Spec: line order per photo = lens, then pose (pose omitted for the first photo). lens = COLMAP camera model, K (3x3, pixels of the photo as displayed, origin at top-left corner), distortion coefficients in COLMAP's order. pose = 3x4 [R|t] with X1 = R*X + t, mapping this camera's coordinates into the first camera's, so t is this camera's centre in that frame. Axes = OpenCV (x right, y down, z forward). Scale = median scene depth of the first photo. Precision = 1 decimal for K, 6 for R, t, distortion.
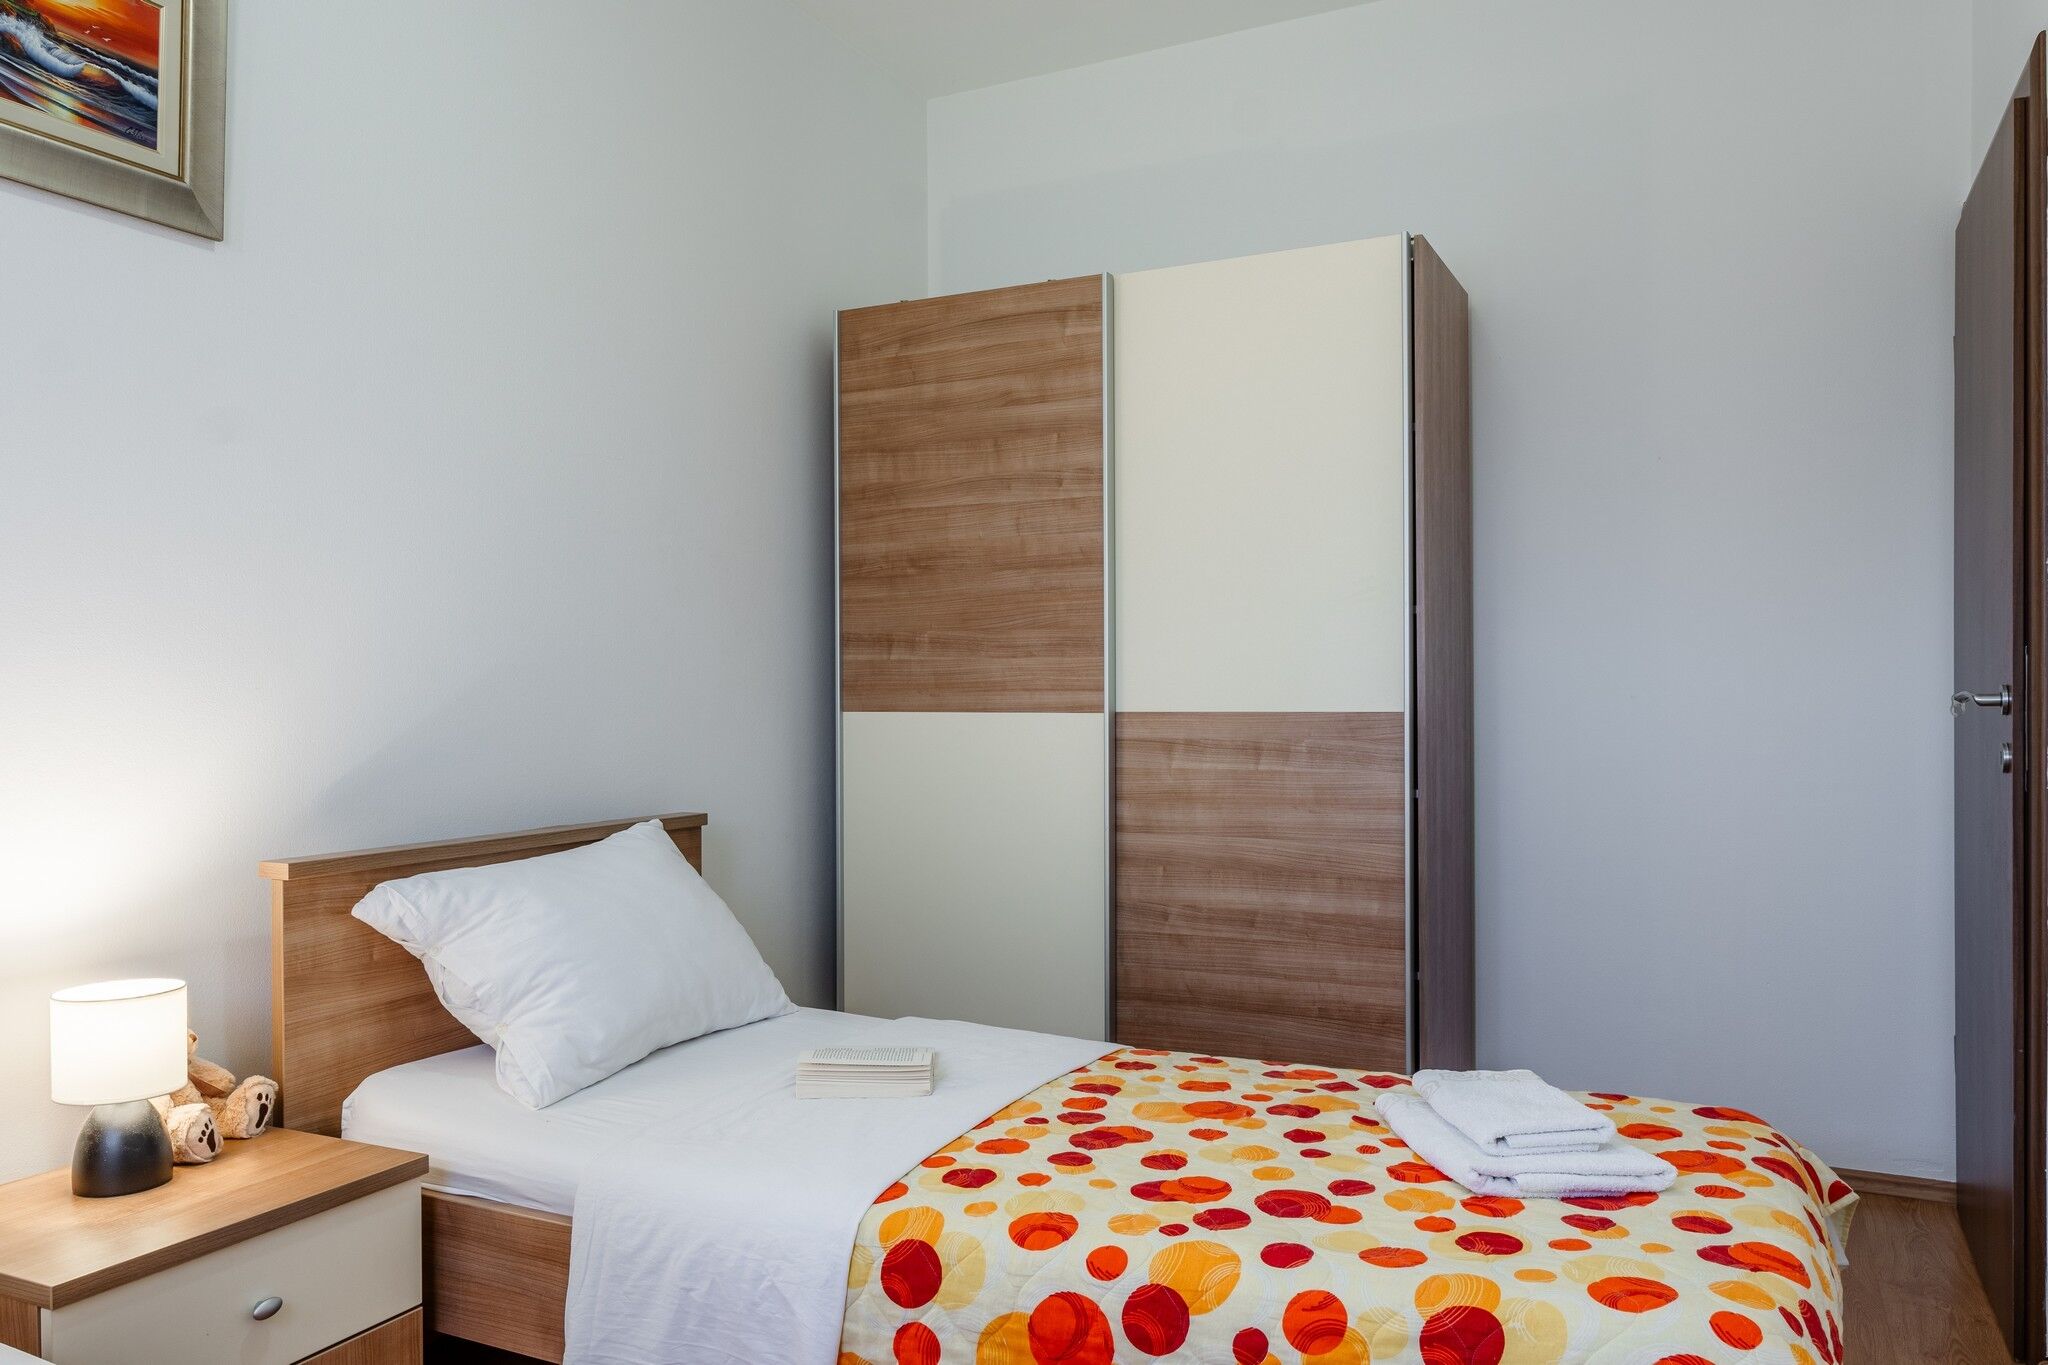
lens RADIAL K [[1441.3, 0, 1019.3], [0, 1441.3, 700.9], [0, 0, 1]] dist [0.003650, -0.006641]
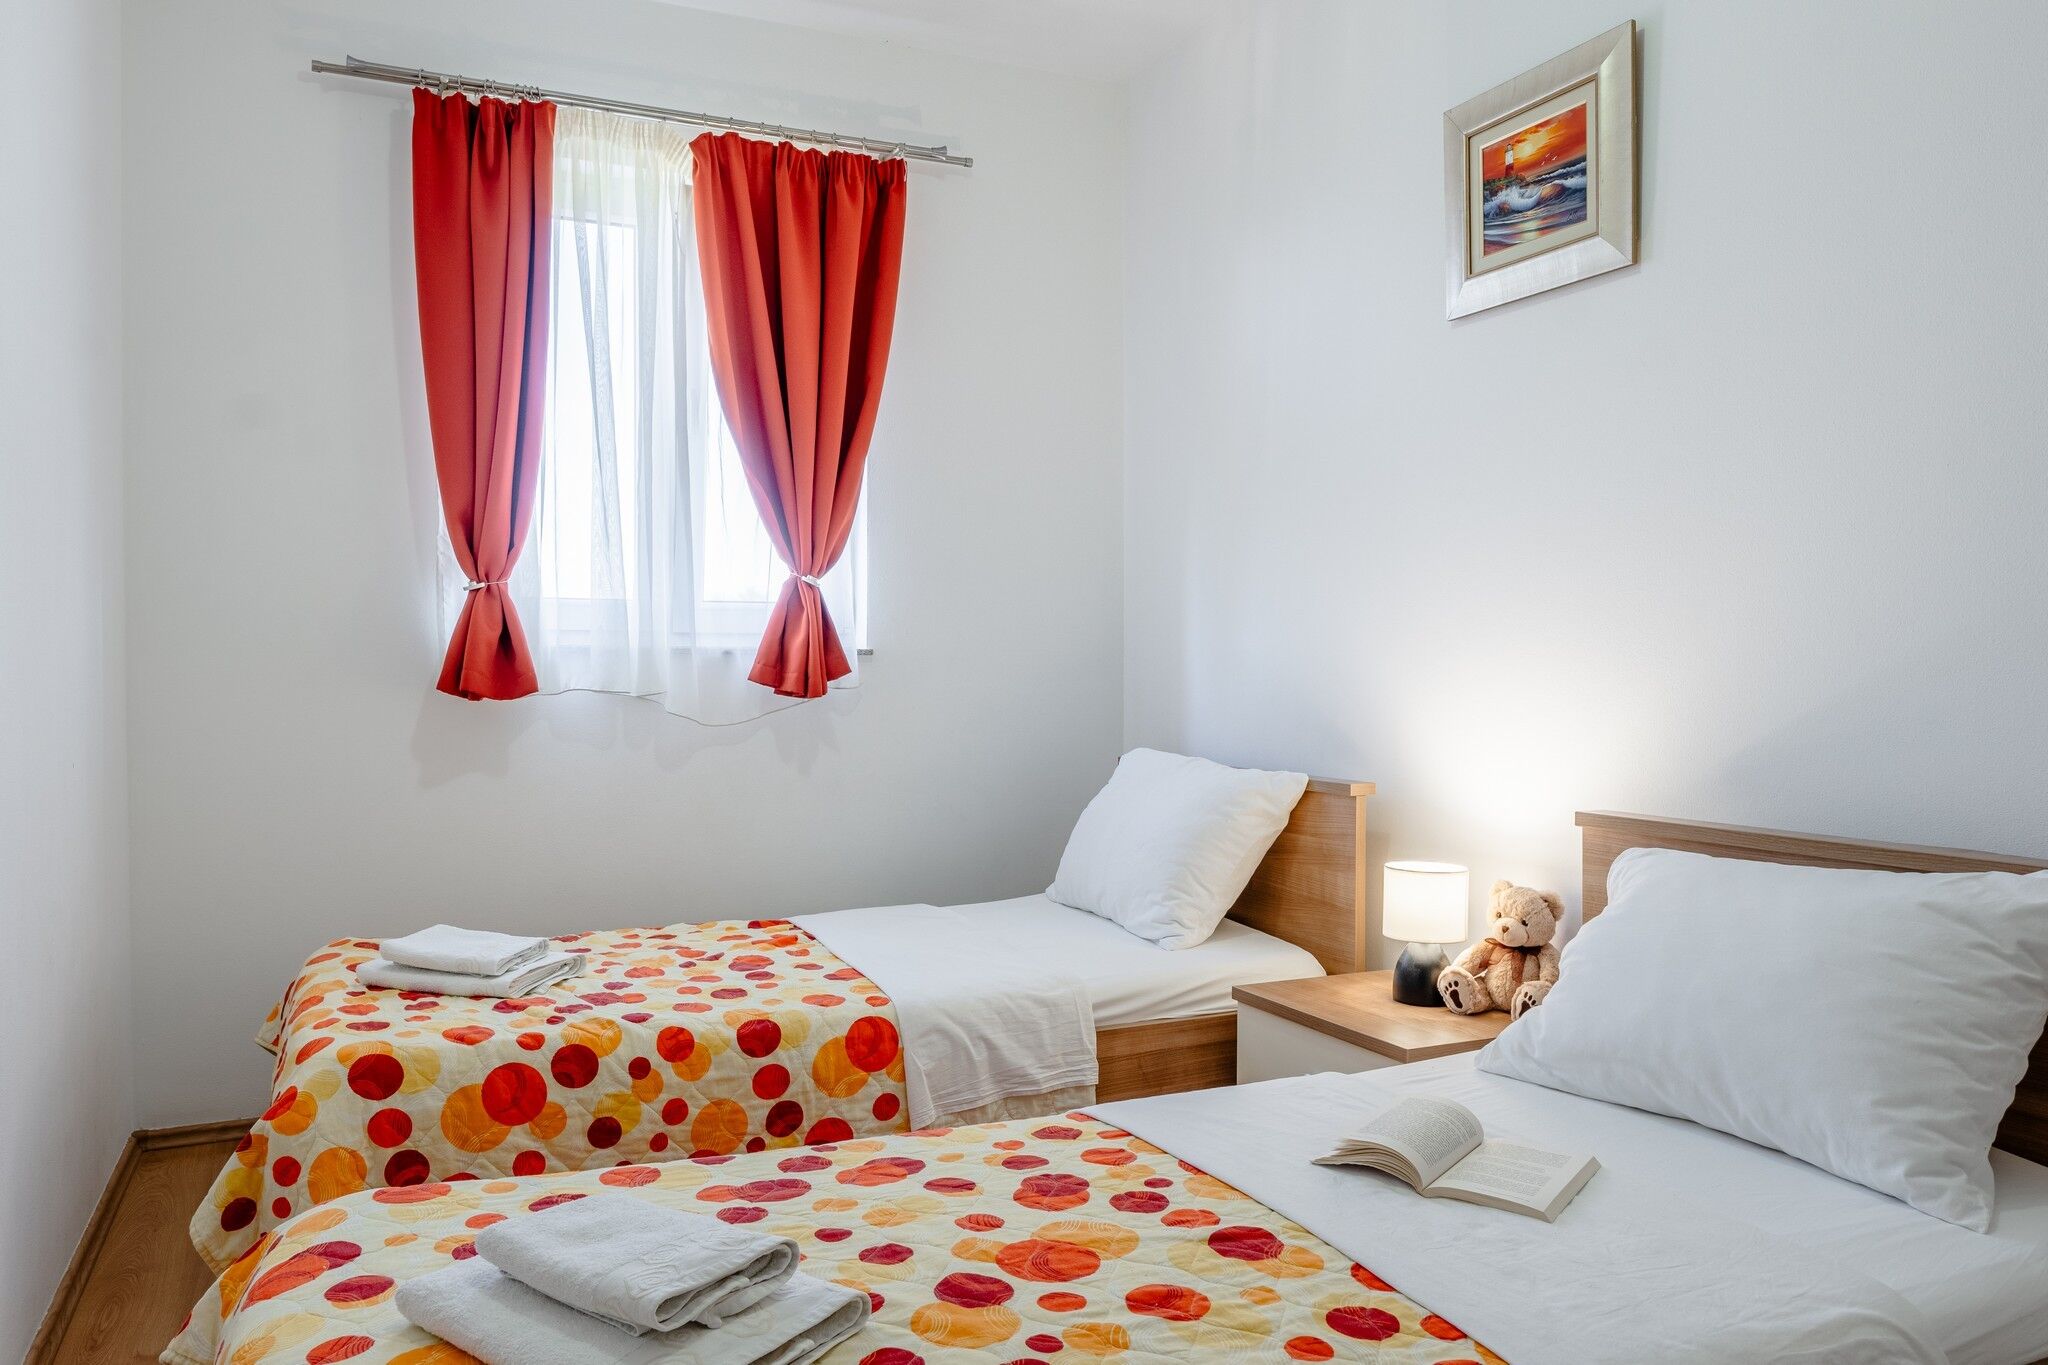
lens RADIAL K [[1441.3, 0, 1006.1], [0, 1441.3, 701.2], [0, 0, 1]] dist [0.003650, -0.006641]
pose [[-0.622592, 0.024966, -0.782148, 0.679902], [0.000441, 0.999502, 0.031553, -0.011139], [0.782546, 0.019300, -0.622293, 1.384478]]
